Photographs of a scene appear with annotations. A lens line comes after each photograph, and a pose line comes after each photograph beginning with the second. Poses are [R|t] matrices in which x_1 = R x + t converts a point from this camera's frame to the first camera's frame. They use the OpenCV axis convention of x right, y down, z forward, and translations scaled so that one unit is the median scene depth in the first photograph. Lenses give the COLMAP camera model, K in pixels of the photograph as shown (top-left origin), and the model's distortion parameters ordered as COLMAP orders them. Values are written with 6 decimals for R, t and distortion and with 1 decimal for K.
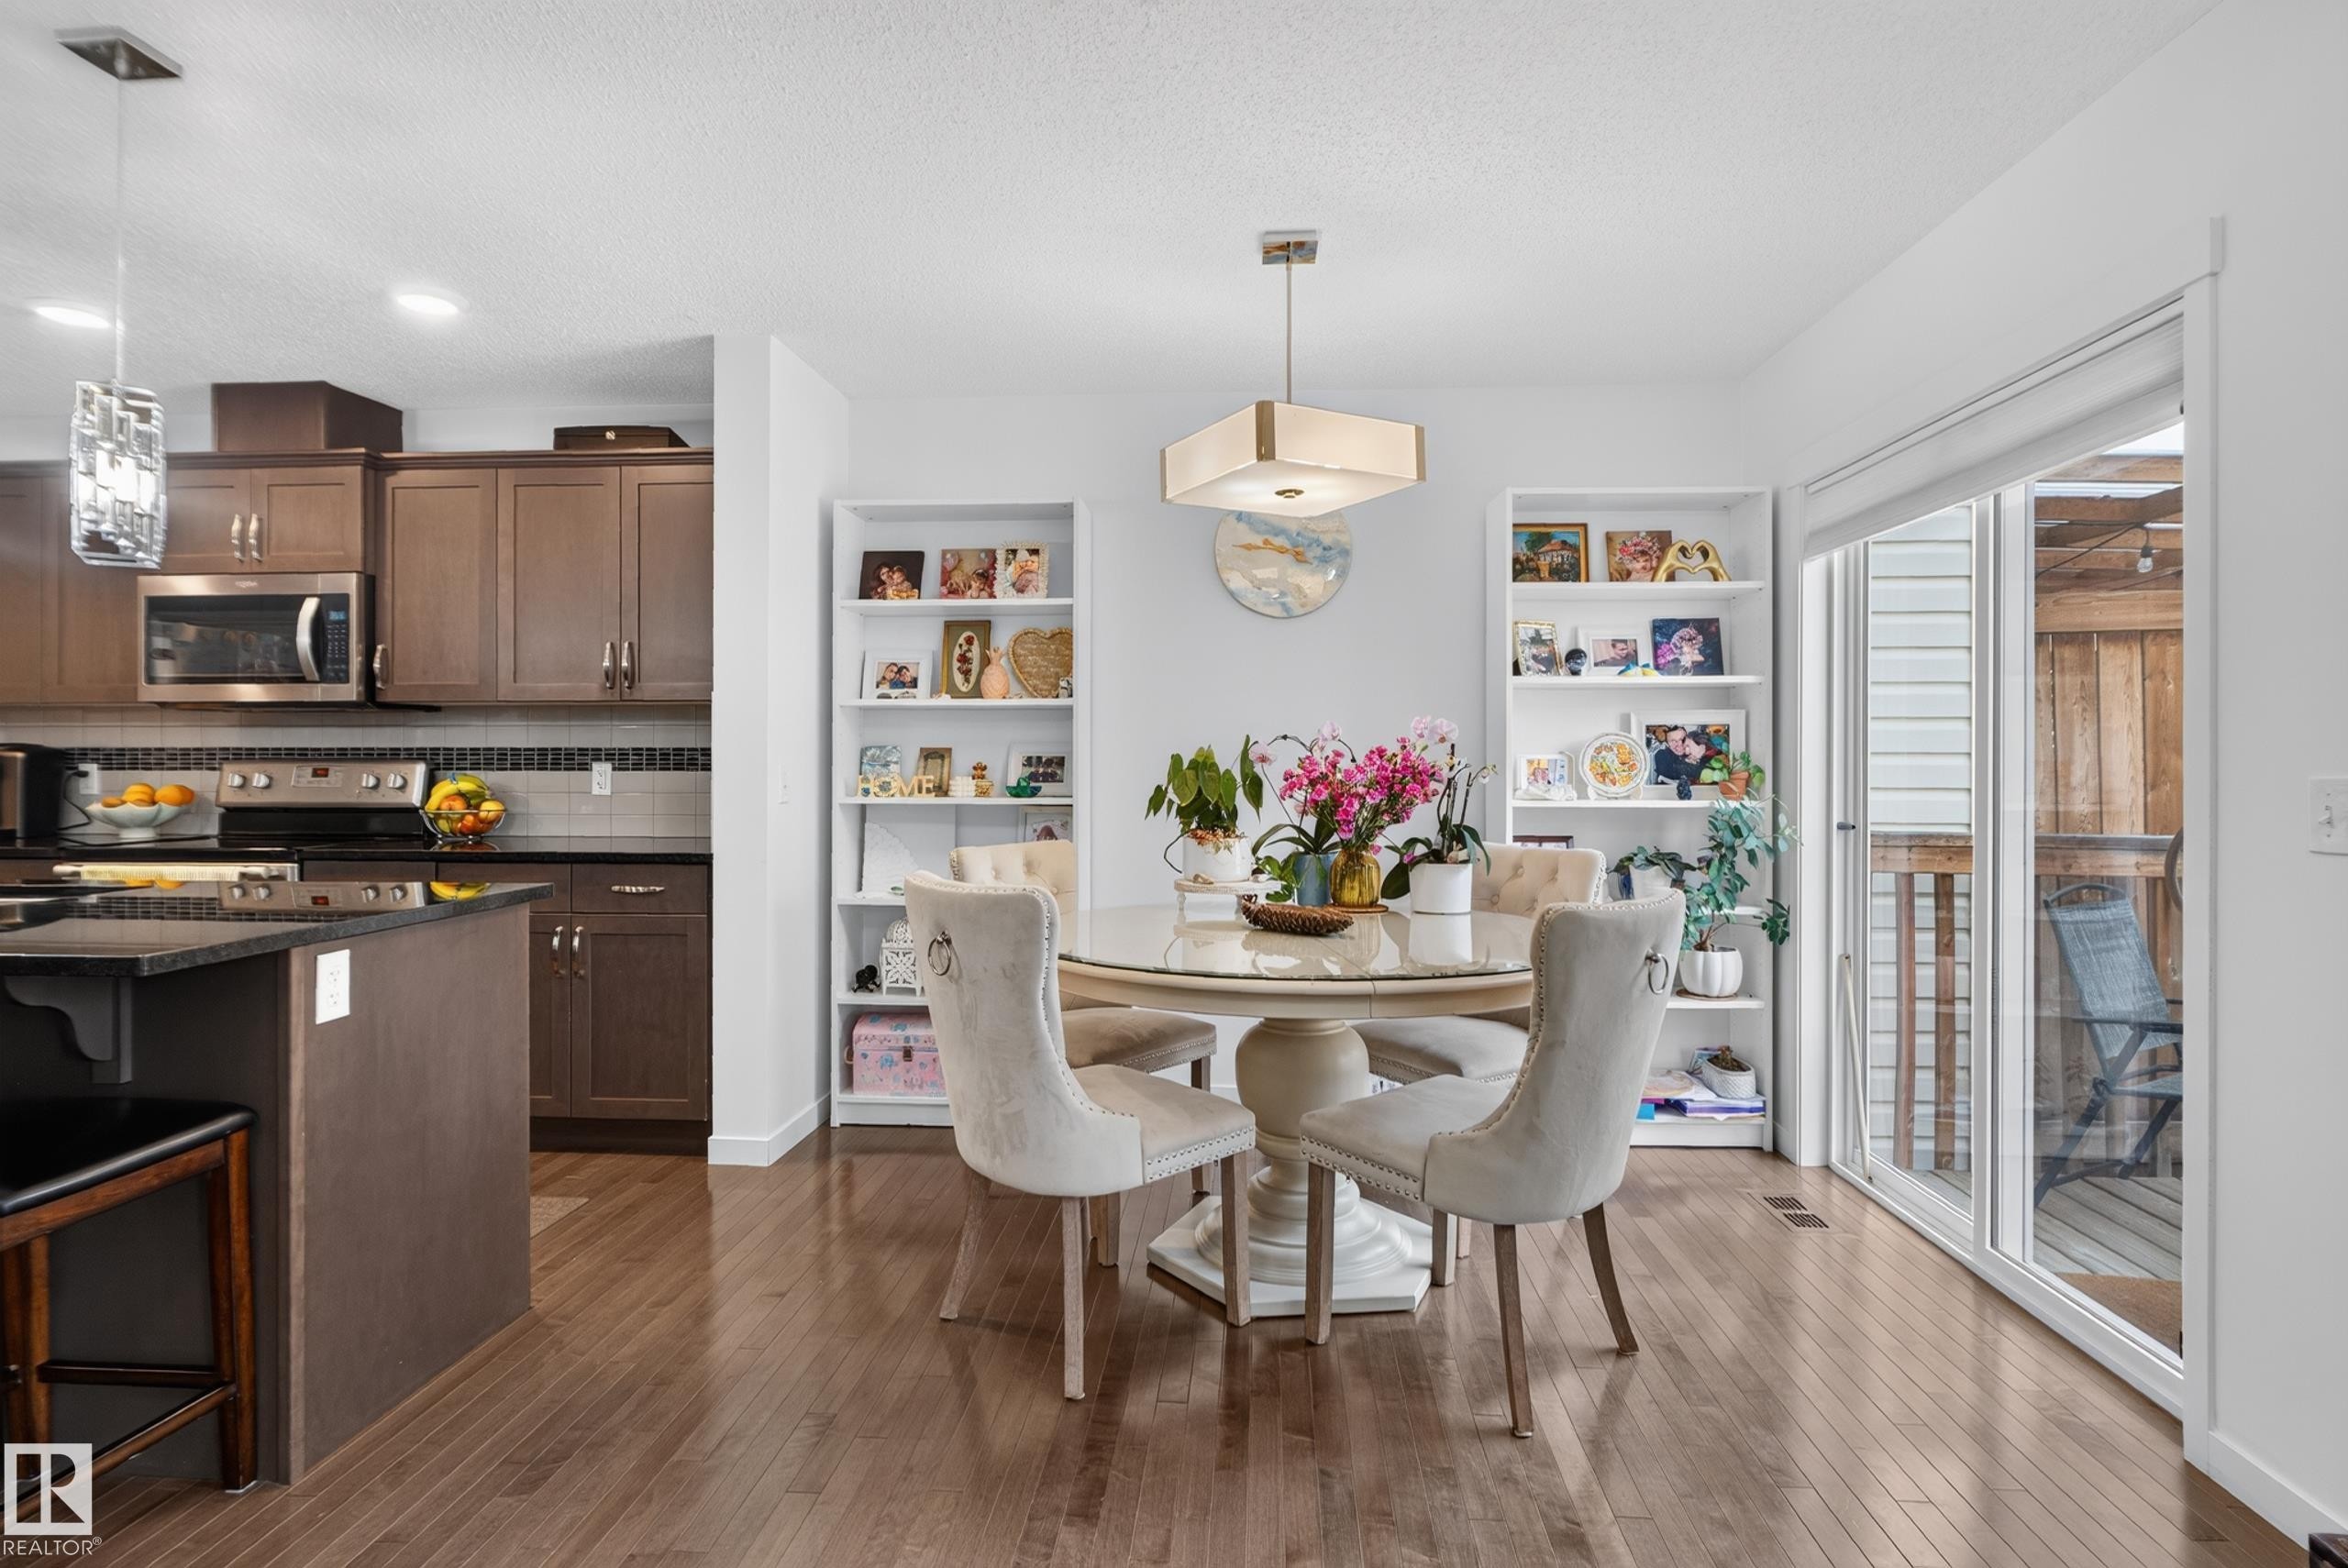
lens RADIAL K [[1217.4, 0, 1178.3], [0, 1217.4, 764.6], [0, 0, 1]] dist [0.002387, 0.001737]
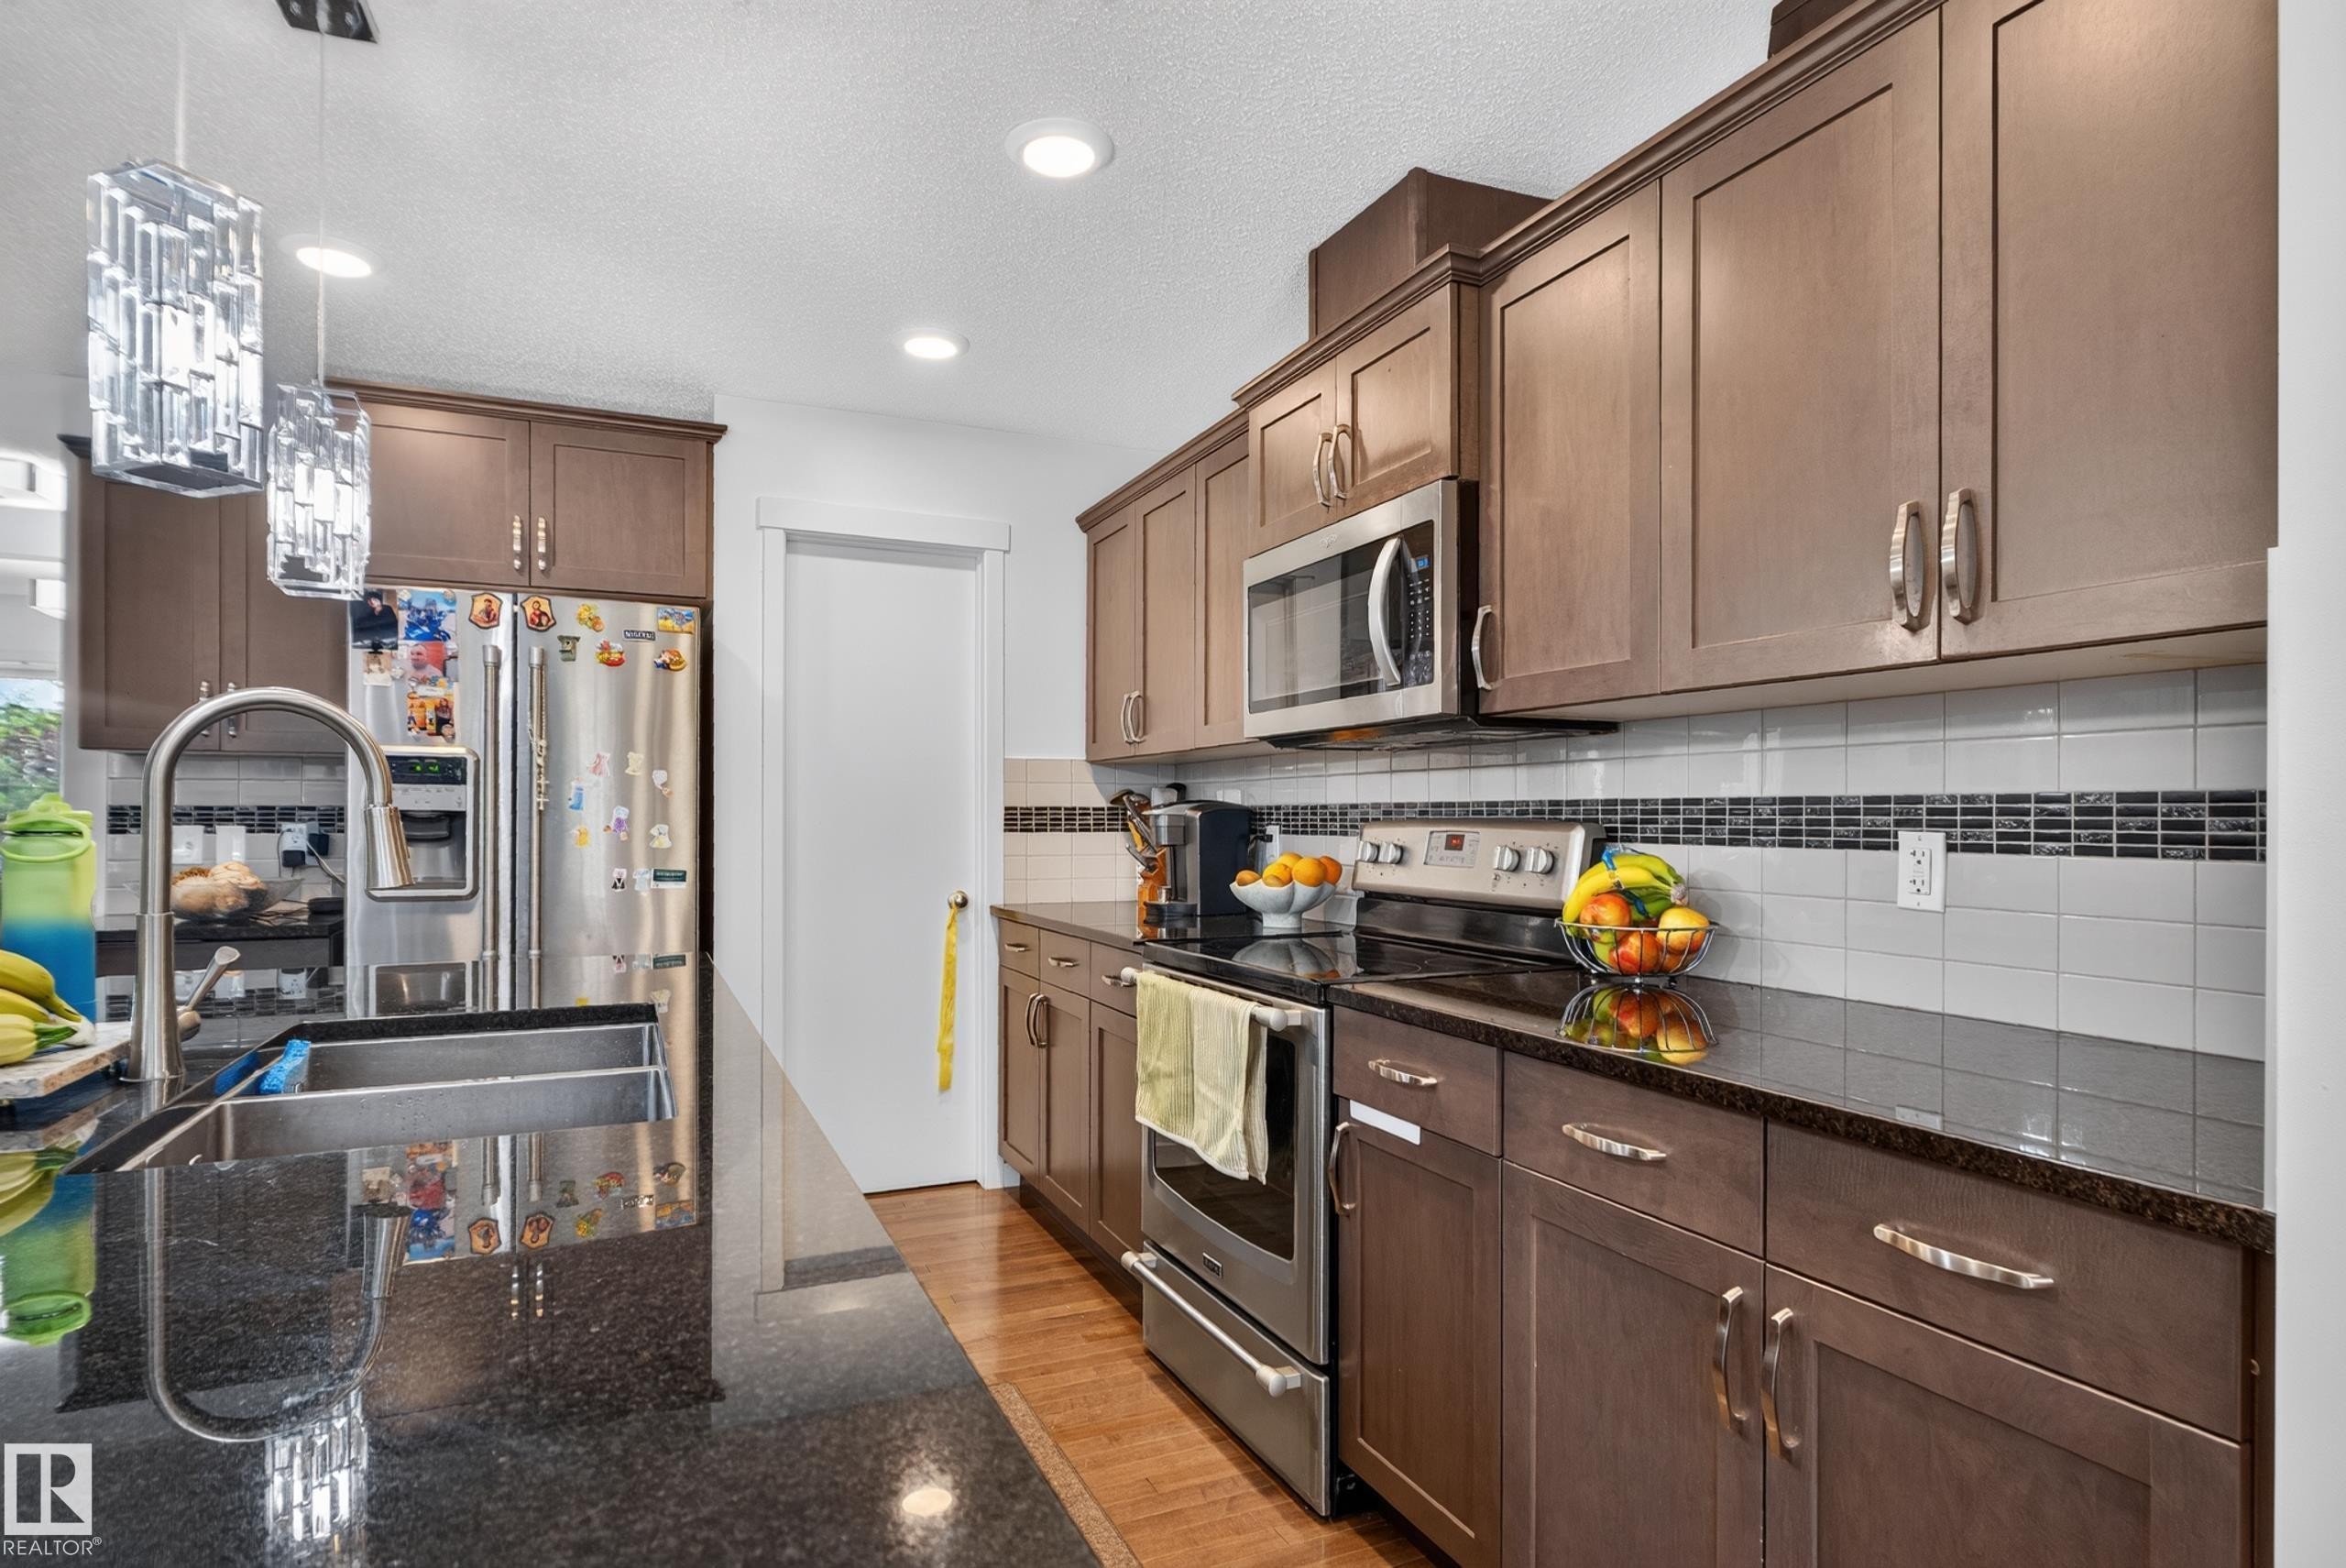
lens RADIAL K [[1216.5, 0, 1165.4], [0, 1216.5, 801.1], [0, 0, 1]] dist [0.002387, 0.001737]
pose [[0.459892, -0.010382, -0.887914, -0.232244], [-0.008729, 0.999830, -0.016212, -0.003052], [0.887932, 0.015206, 0.459723, 0.600996]]
